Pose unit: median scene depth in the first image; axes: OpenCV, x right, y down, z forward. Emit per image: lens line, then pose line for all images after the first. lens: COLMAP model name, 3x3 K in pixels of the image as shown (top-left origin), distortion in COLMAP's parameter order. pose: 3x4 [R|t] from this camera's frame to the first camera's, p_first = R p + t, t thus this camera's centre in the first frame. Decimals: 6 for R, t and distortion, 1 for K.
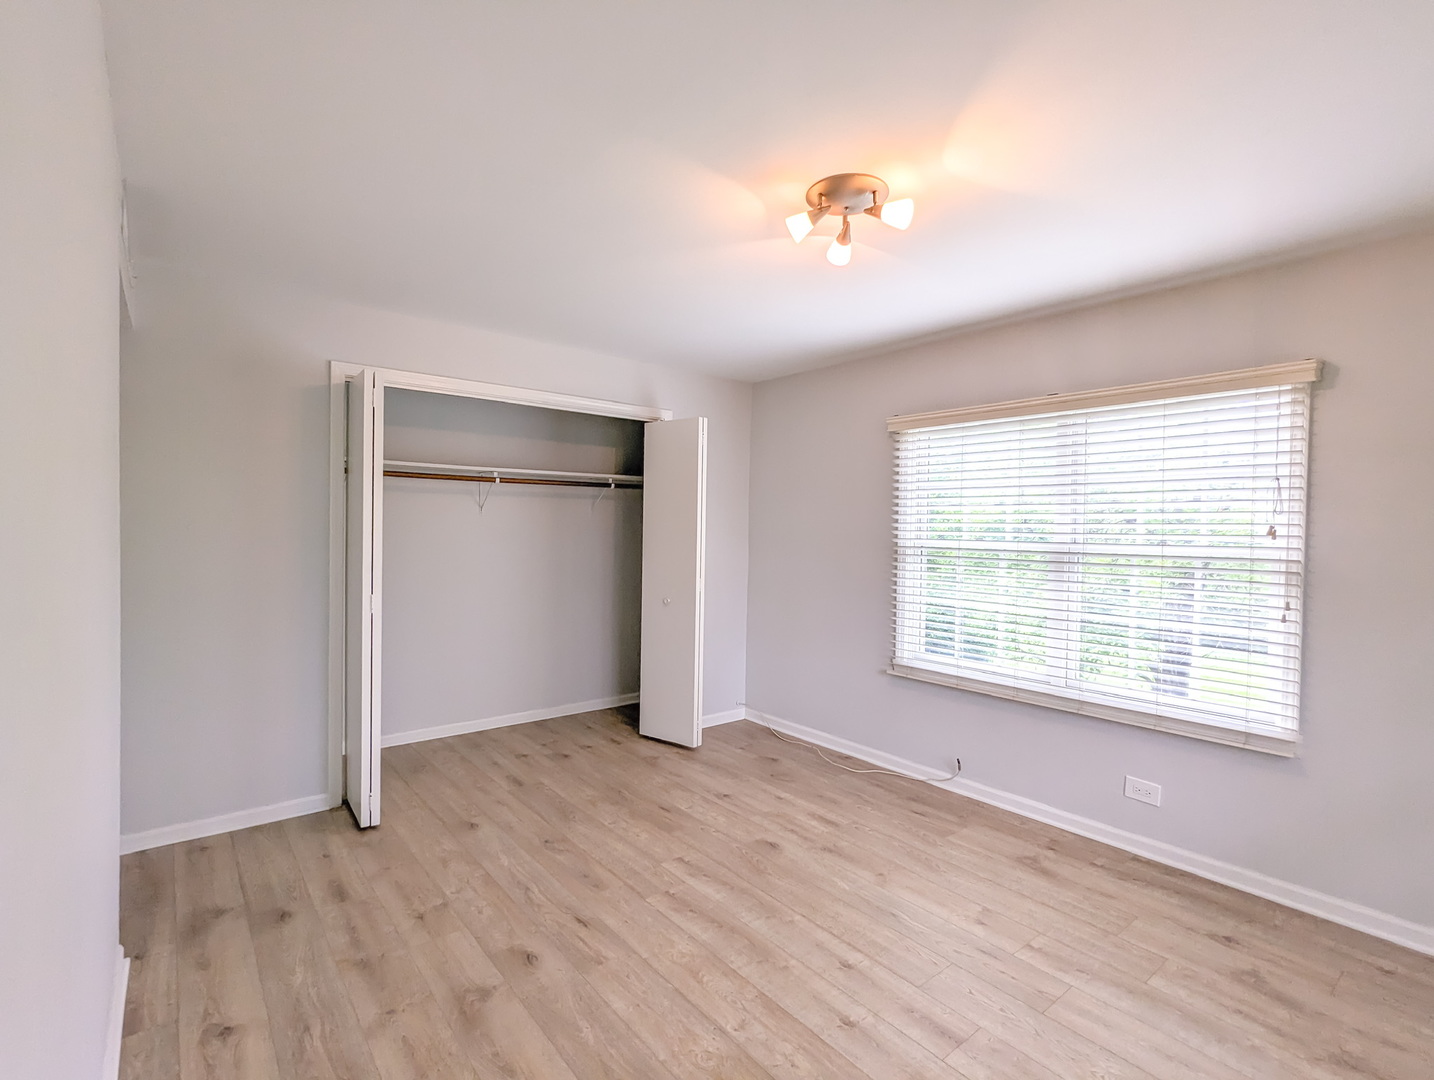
lens RADIAL K [[688.7, 0, 719.5], [0, 688.7, 535.1], [0, 0, 1]] dist [0.005003, 0.001346]
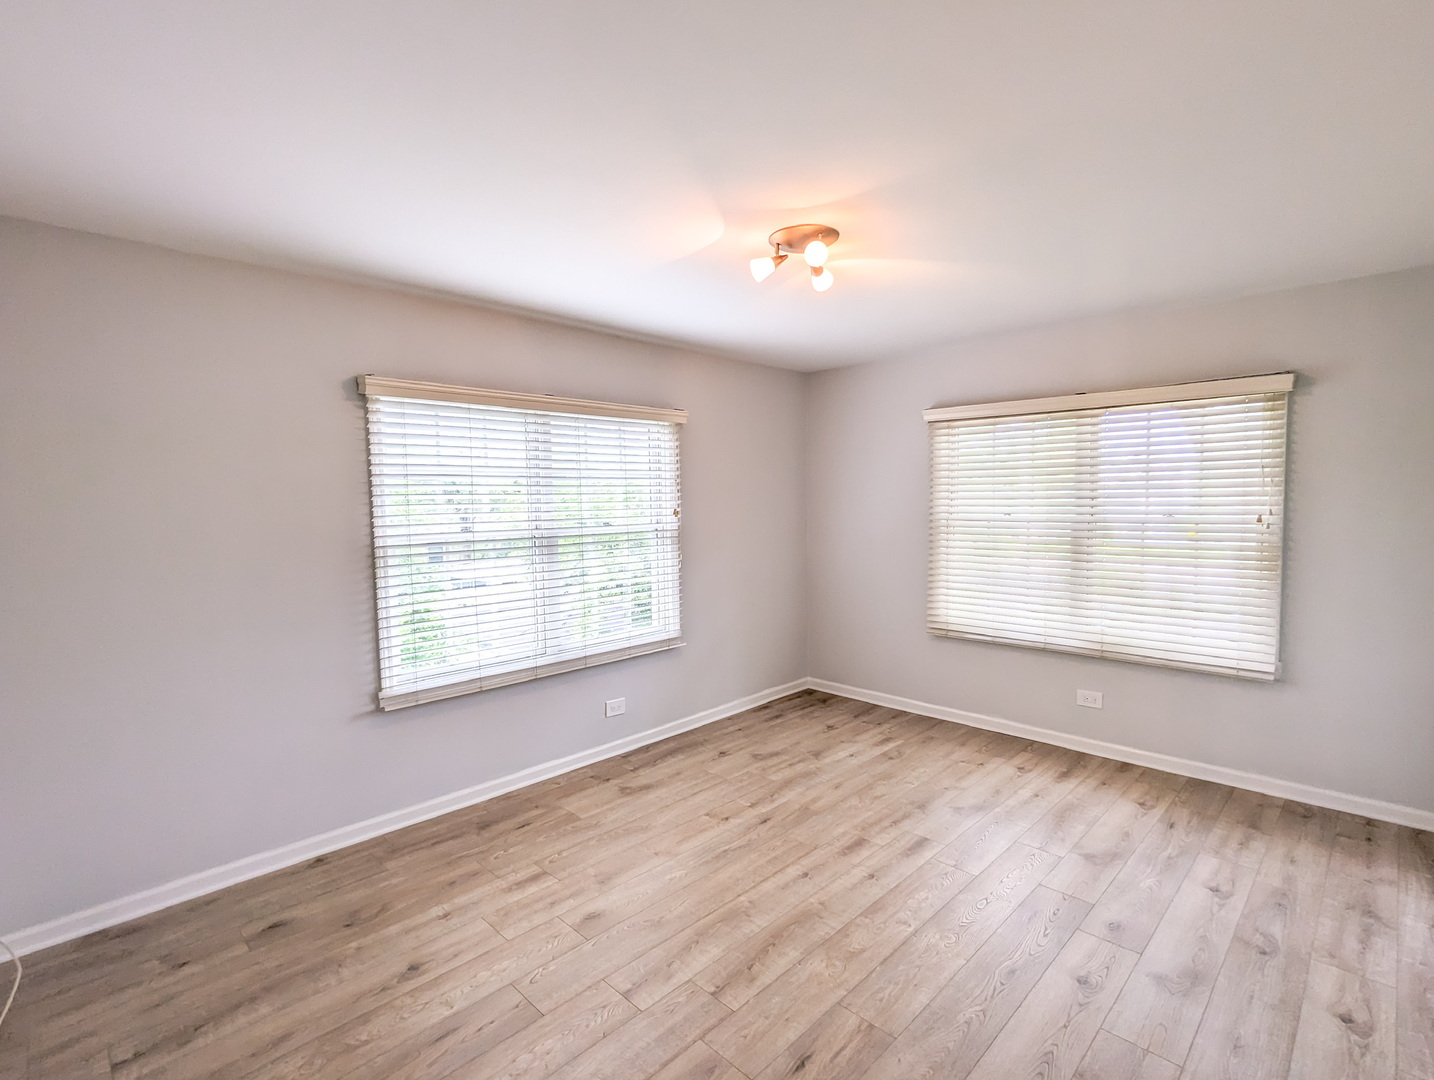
lens RADIAL K [[688.7, 0, 719.5], [0, 688.7, 540.5], [0, 0, 1]] dist [0.005003, 0.001346]
pose [[-0.104721, -0.071440, 0.991932, -0.761193], [0.026794, 0.996852, 0.074623, -0.052764], [-0.994141, 0.034393, -0.102477, 0.977925]]
